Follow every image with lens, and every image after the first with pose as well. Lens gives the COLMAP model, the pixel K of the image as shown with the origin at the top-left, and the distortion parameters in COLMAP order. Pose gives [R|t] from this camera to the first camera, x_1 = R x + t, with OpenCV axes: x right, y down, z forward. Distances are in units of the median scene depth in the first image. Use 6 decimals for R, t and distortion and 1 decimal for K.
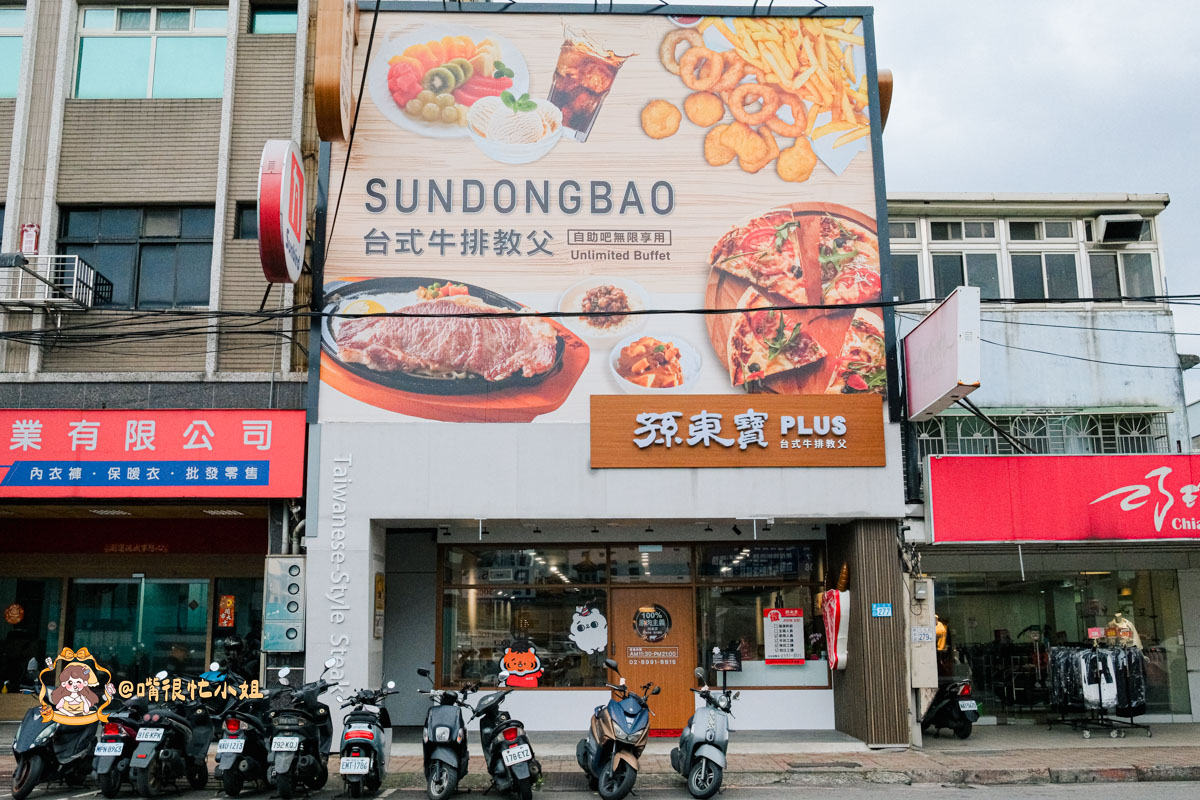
lens RADIAL K [[1313.7, 0, 600.0], [0, 1313.7, 400.0], [0, 0, 1]] dist [0.002098, 0.000444]
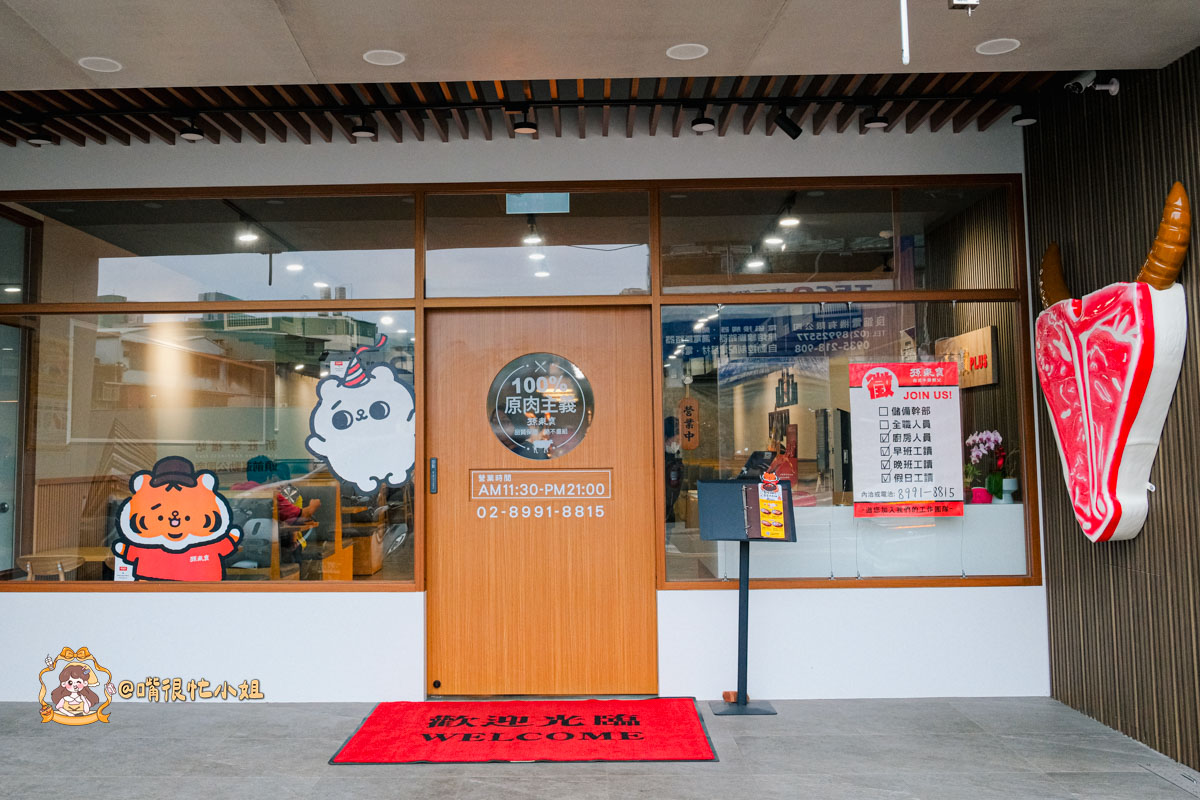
lens RADIAL K [[653.7, 0, 600.0], [0, 653.7, 400.0], [0, 0, 1]] dist [-0.001205, -0.000173]
pose [[0.999935, -0.004748, 0.010357, 0.054599], [0.003529, 0.993395, 0.114690, 0.148395], [-0.010833, -0.114646, 0.993347, 0.824720]]
